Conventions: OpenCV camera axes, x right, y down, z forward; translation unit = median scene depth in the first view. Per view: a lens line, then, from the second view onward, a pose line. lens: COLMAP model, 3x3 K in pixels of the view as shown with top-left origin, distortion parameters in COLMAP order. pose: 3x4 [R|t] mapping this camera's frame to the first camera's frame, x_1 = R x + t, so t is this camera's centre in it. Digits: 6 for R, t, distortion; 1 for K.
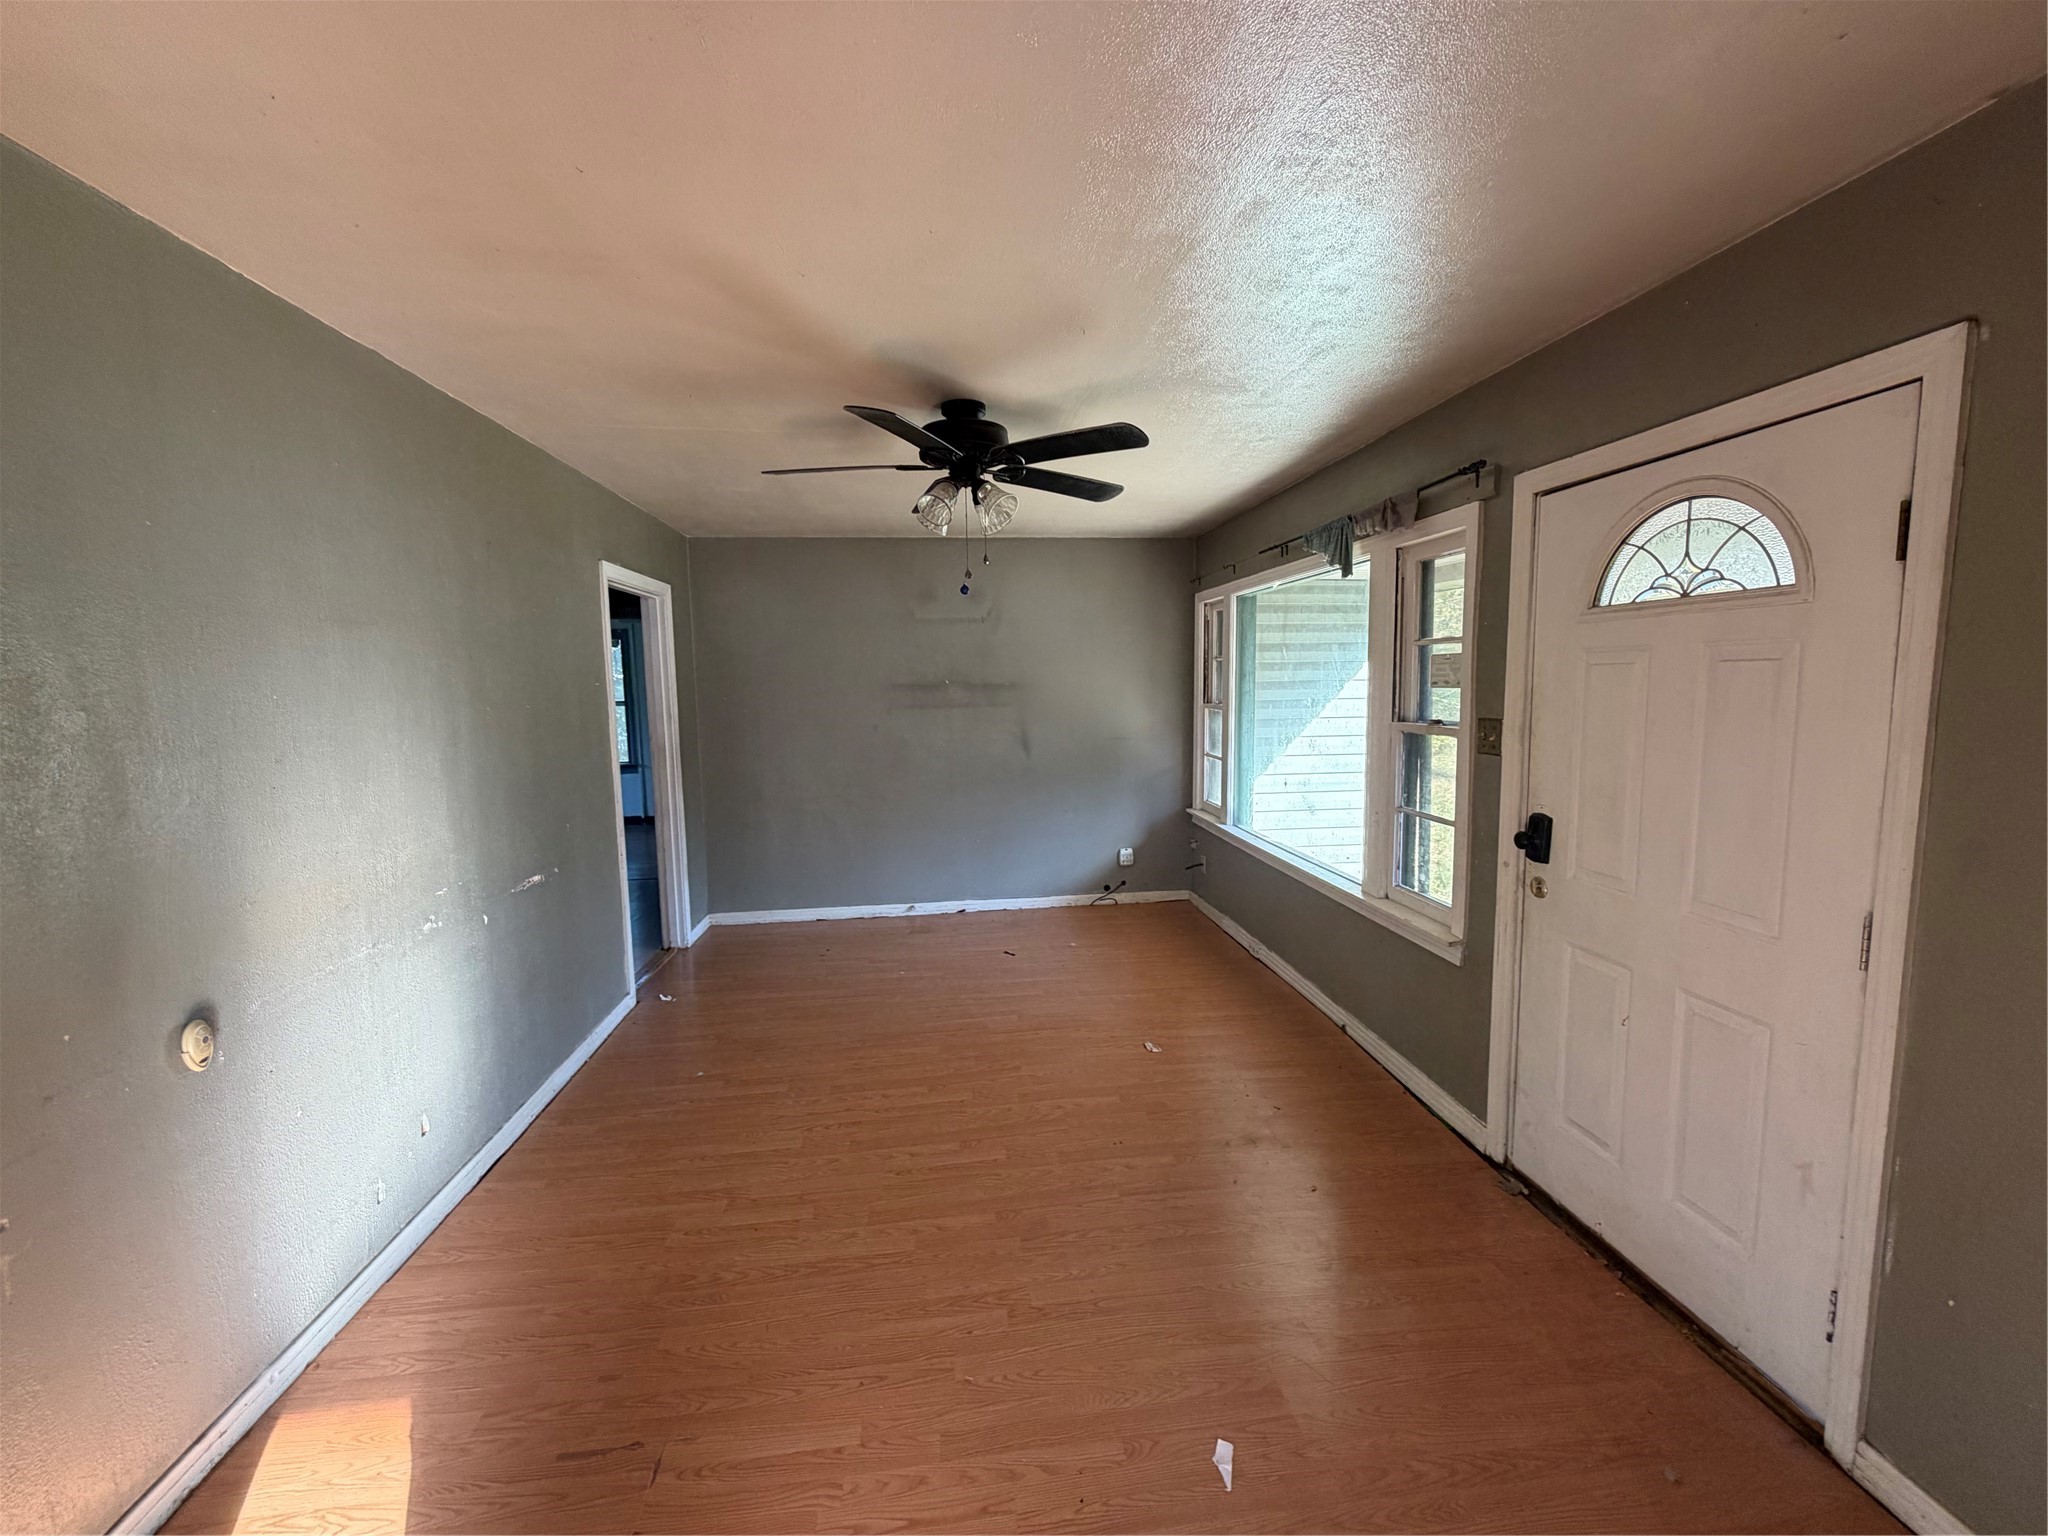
lens RADIAL K [[822.4, 0, 1030.5], [0, 822.4, 762.8], [0, 0, 1]] dist [-0.000168, 0.000043]
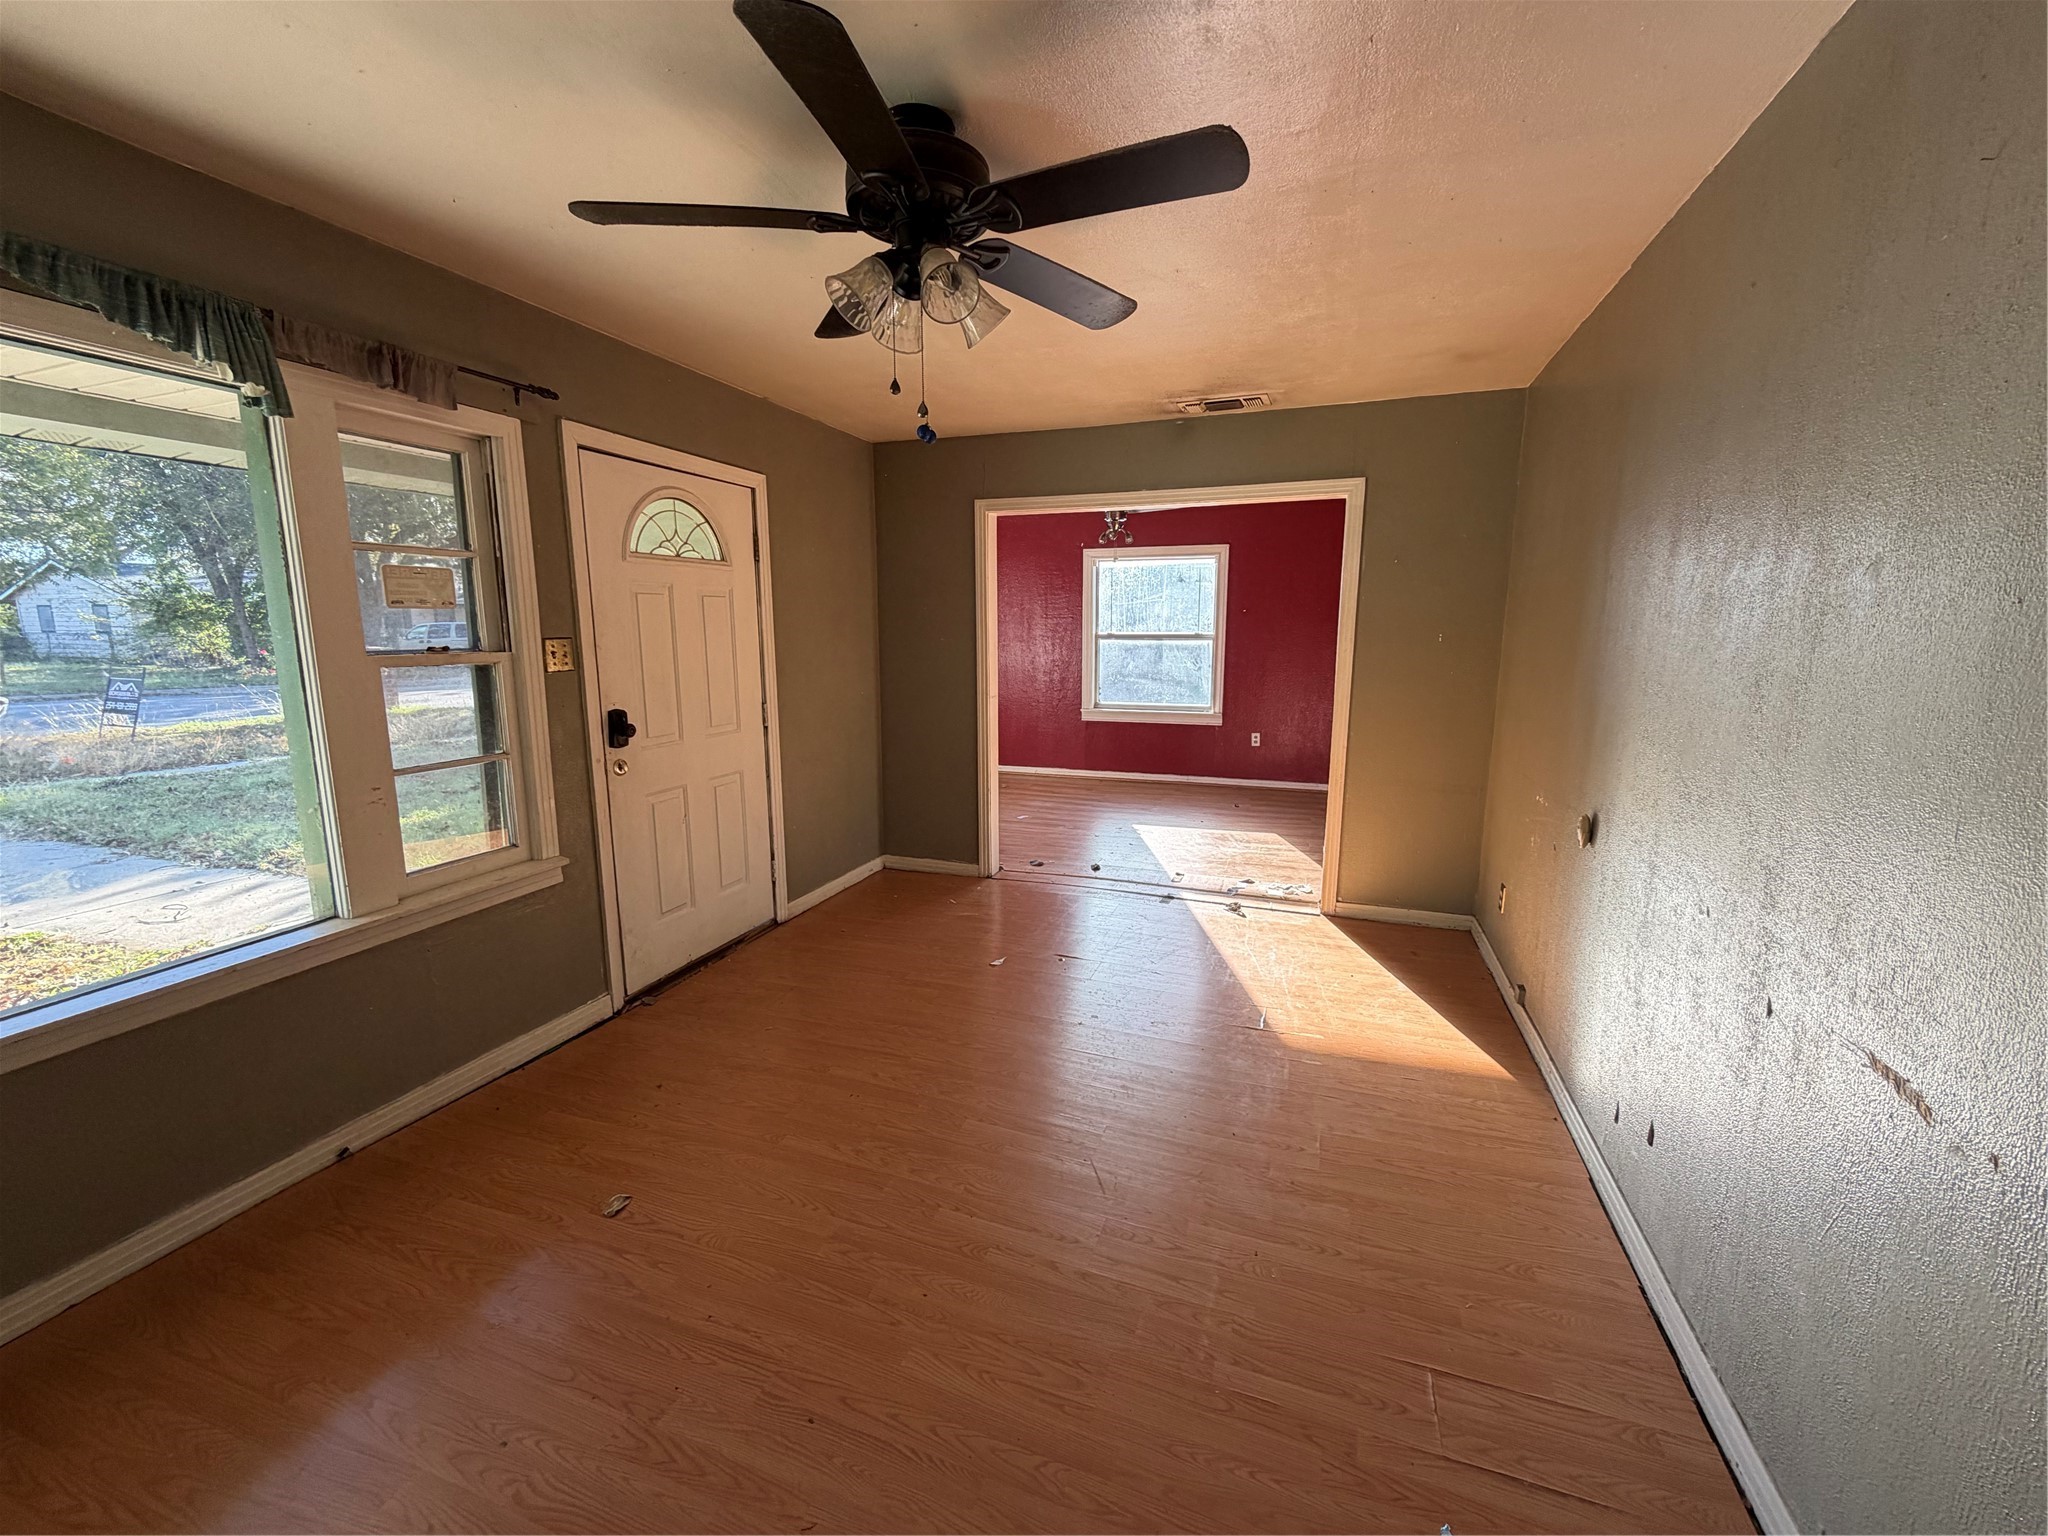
lens RADIAL K [[822.4, 0, 1016.7], [0, 822.4, 770.9], [0, 0, 1]] dist [-0.000168, 0.000043]
pose [[-0.893442, -0.061177, 0.444994, -0.494765], [0.061665, 0.964597, 0.256420, -0.130642], [-0.444927, 0.256536, -0.858038, 1.797238]]
